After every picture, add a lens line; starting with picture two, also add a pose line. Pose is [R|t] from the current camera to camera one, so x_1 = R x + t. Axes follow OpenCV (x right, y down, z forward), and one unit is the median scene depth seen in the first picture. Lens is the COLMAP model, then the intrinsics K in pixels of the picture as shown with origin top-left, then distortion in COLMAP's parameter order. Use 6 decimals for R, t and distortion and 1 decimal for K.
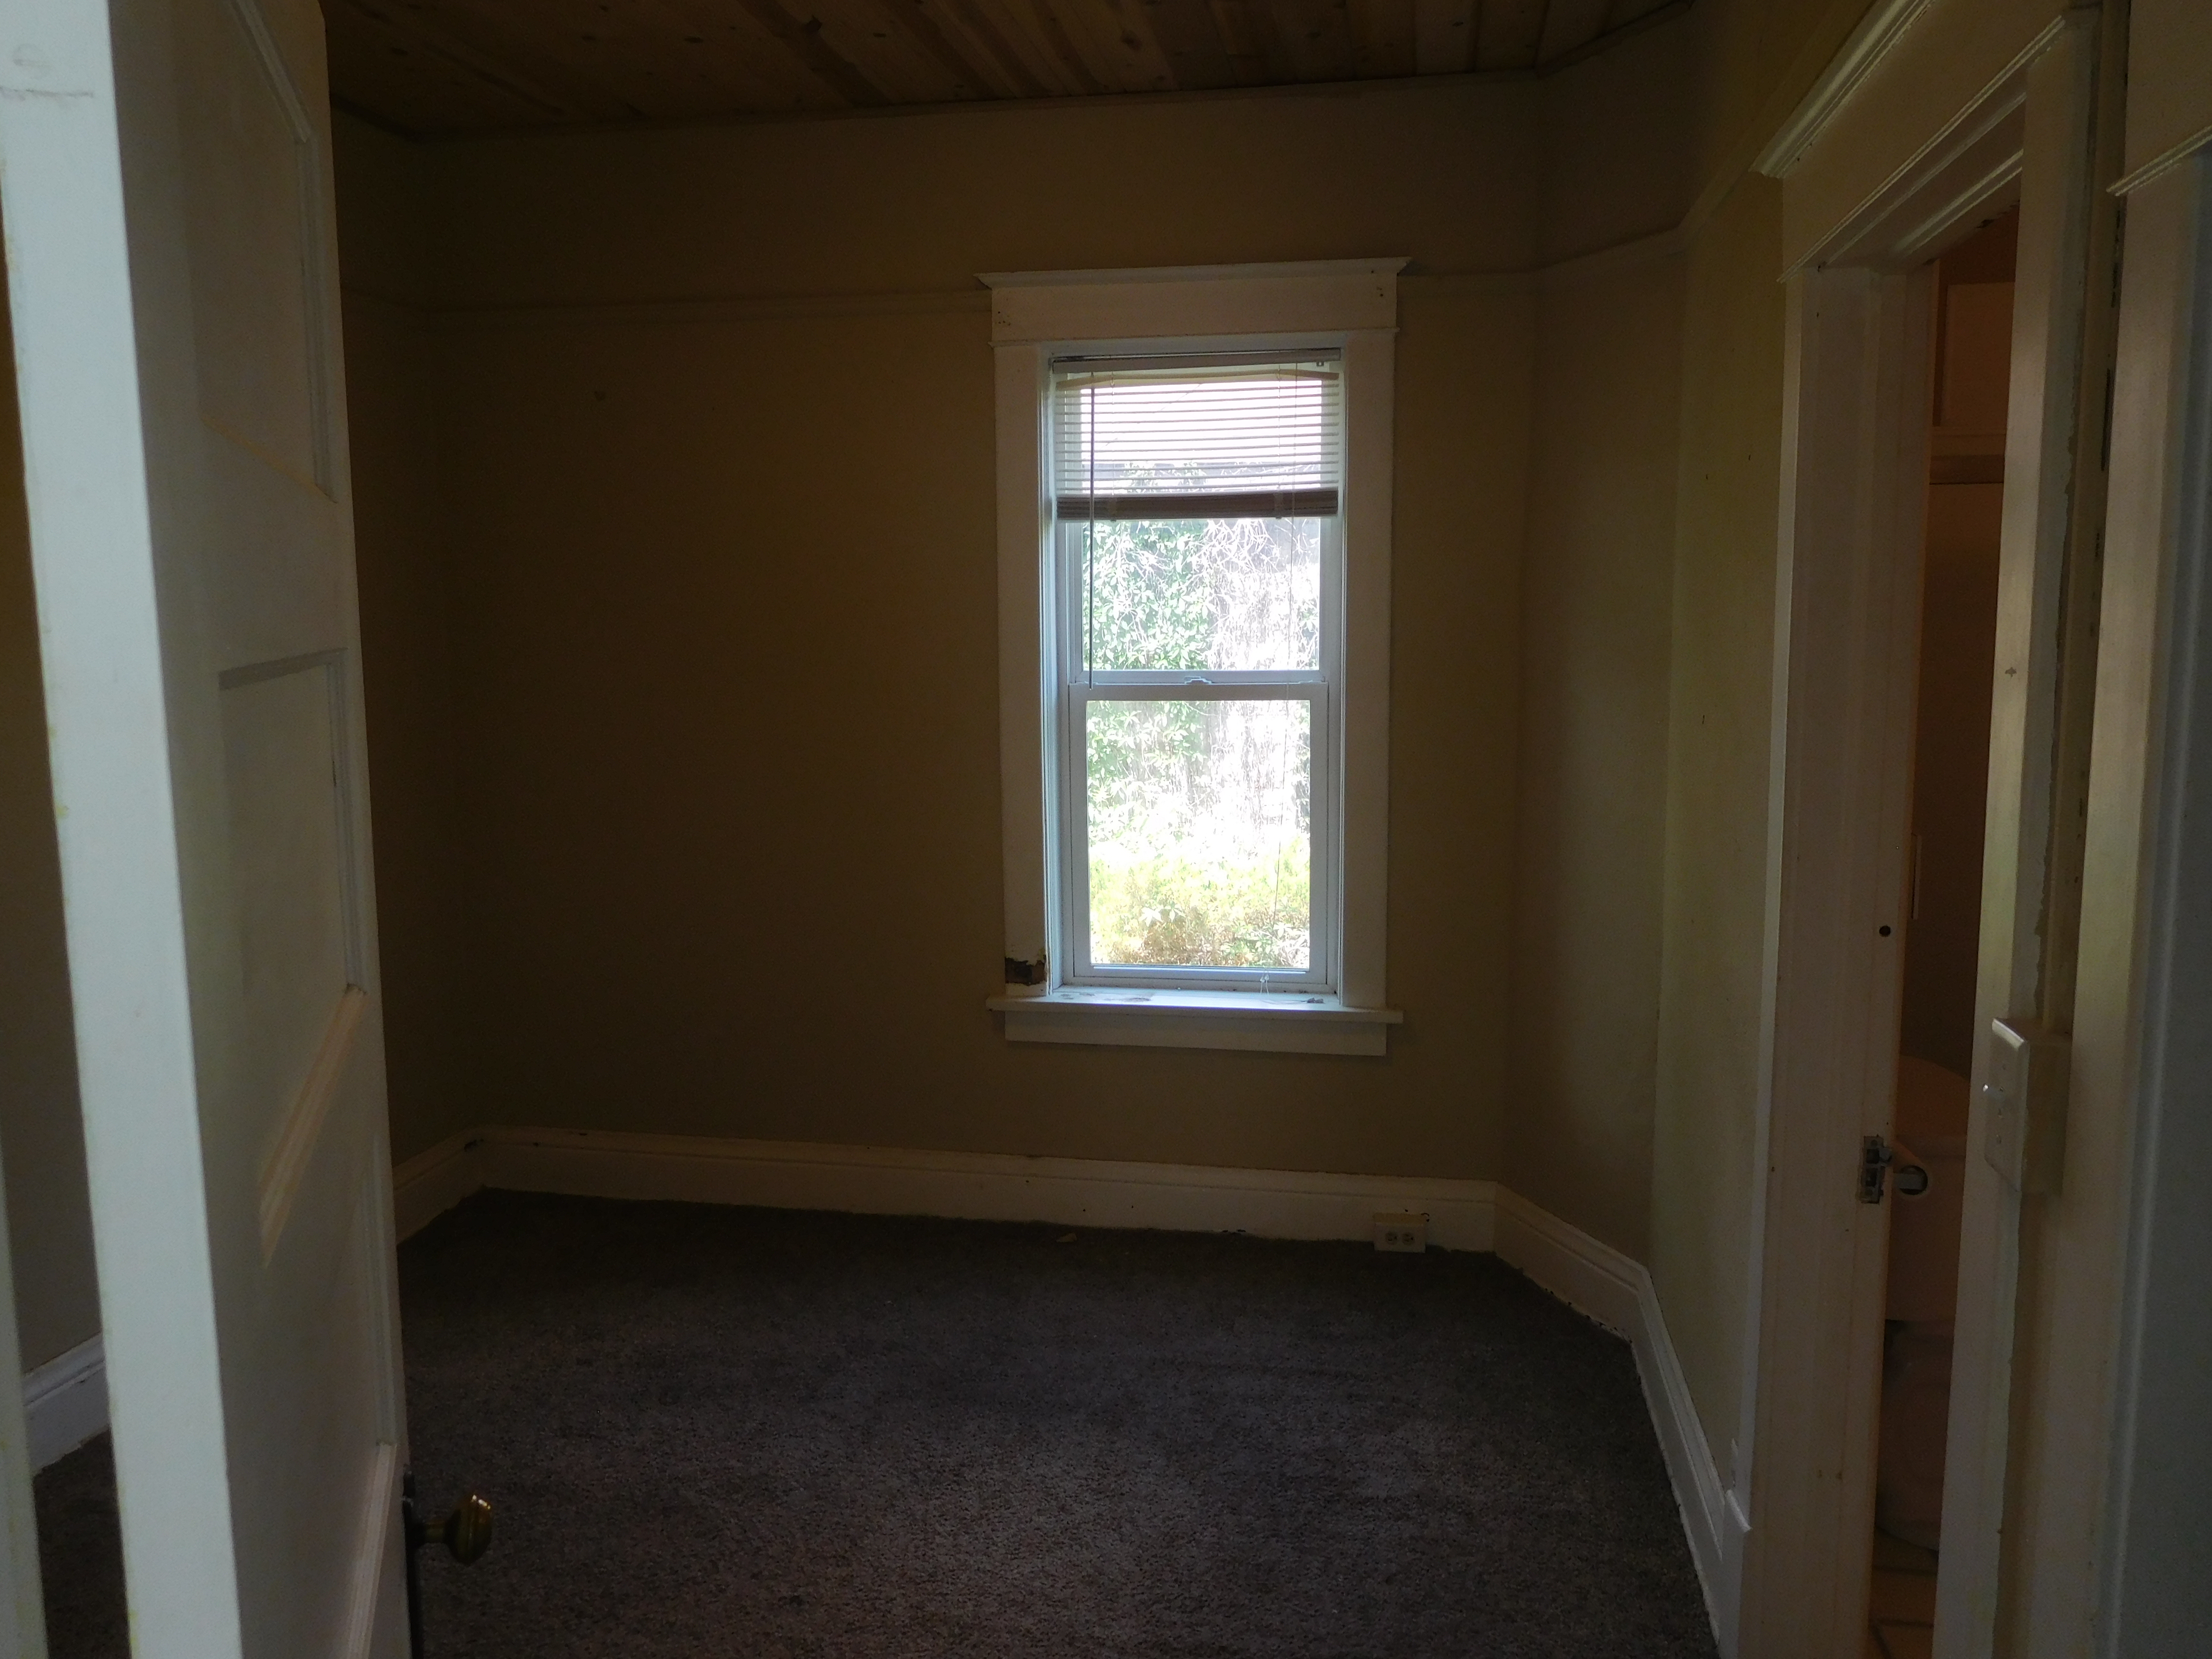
lens RADIAL K [[1645.2, 0, 1106.0], [0, 1645.2, 829.5], [0, 0, 1]] dist [-0.027323, 0.002280]
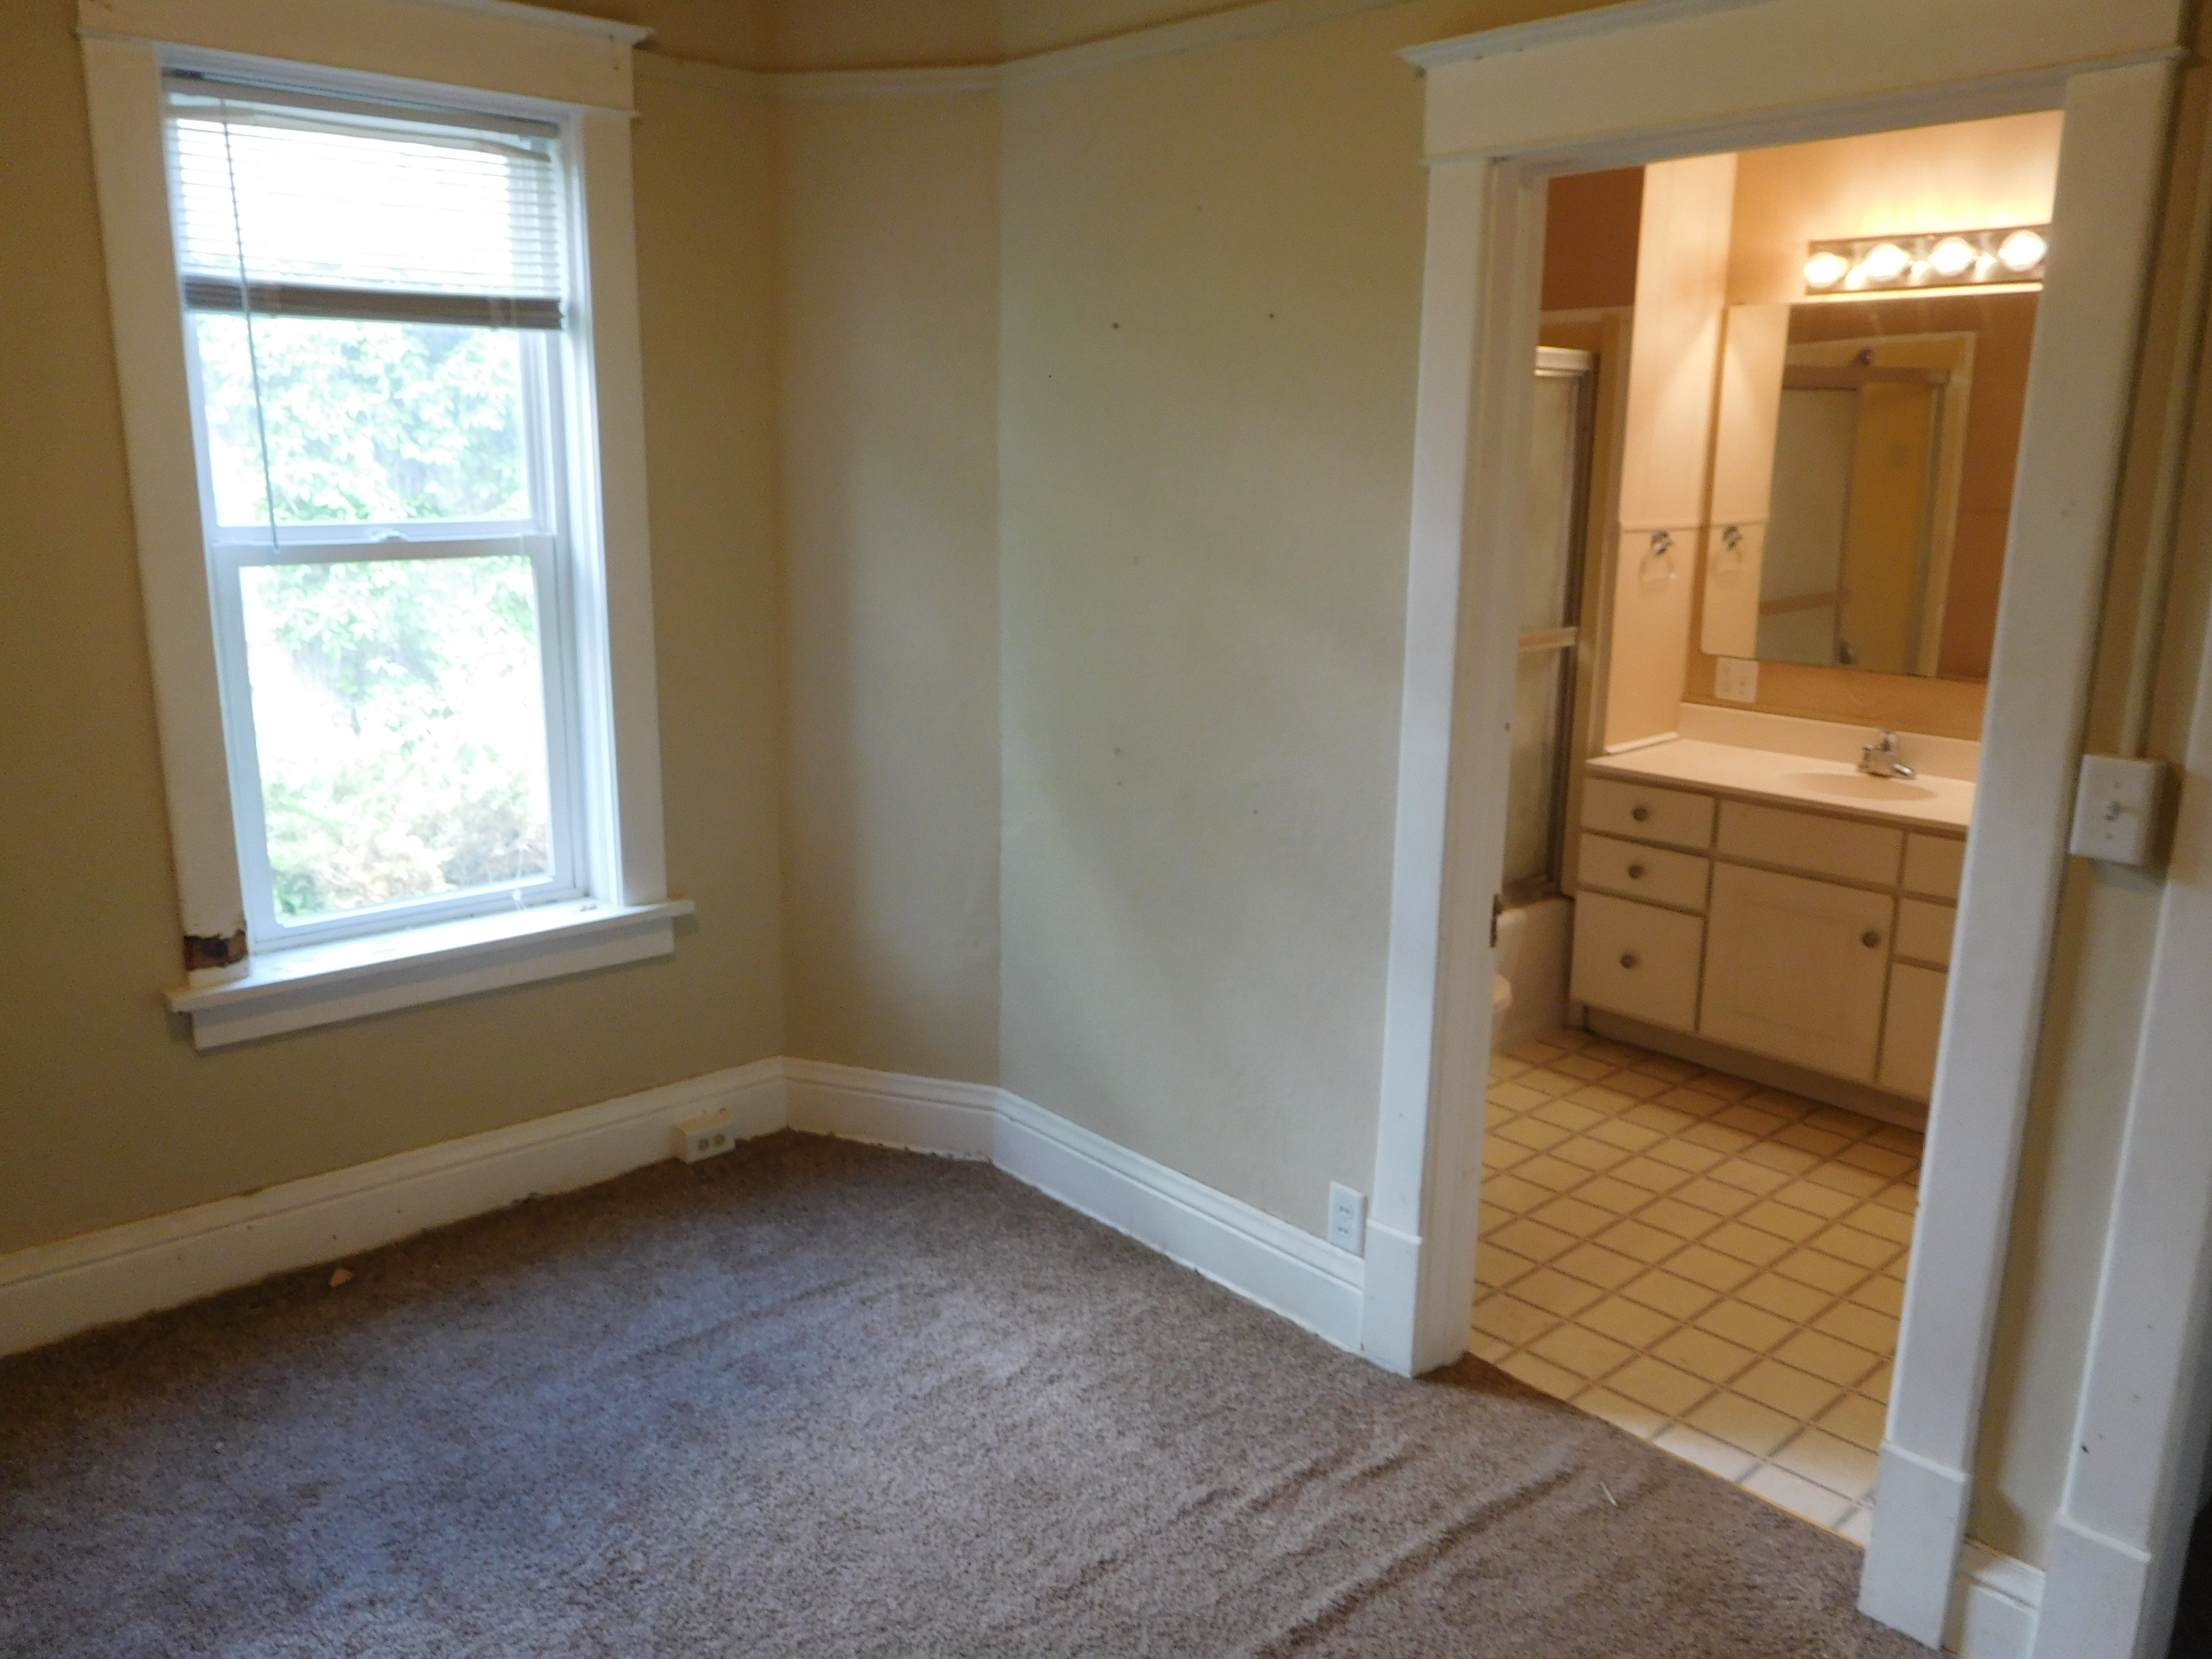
lens RADIAL K [[1660.8, 0, 1106.0], [0, 1660.8, 829.5], [0, 0, 1]] dist [-0.008807, -0.003815]
pose [[0.615199, -0.161629, 0.771626, -0.374510], [0.086404, 0.986686, 0.137789, -0.033088], [-0.783623, -0.018096, 0.620973, 0.252034]]
